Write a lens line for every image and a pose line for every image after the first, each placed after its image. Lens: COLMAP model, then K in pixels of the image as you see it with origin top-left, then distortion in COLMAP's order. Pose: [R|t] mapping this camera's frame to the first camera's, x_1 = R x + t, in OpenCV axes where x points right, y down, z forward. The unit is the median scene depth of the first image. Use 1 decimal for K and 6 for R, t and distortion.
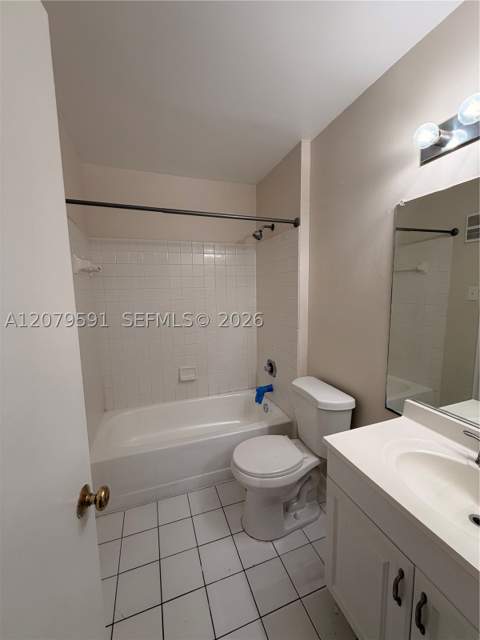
lens RADIAL K [[255.3, 0, 240.0], [0, 255.3, 320.0], [0, 0, 1]] dist [-0.000632, -0.000123]
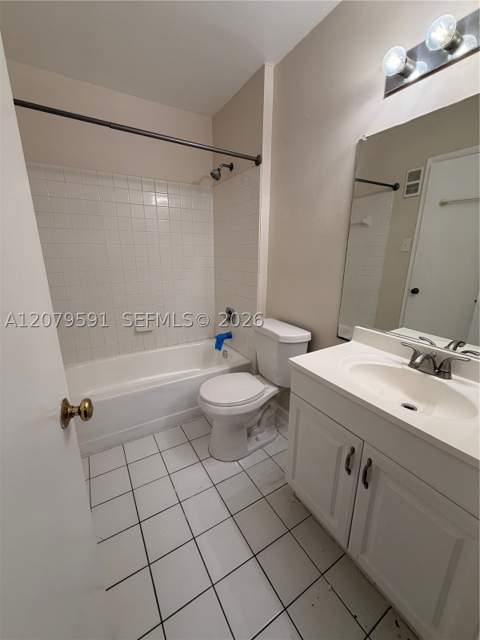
lens RADIAL K [[254.9, 0, 240.0], [0, 254.9, 320.0], [0, 0, 1]] dist [-0.000655, -0.000101]
pose [[0.980303, -0.029151, 0.195338, -0.057808], [0.001375, 0.990031, 0.140846, 0.089547], [-0.197496, -0.137803, 0.970570, -0.002224]]
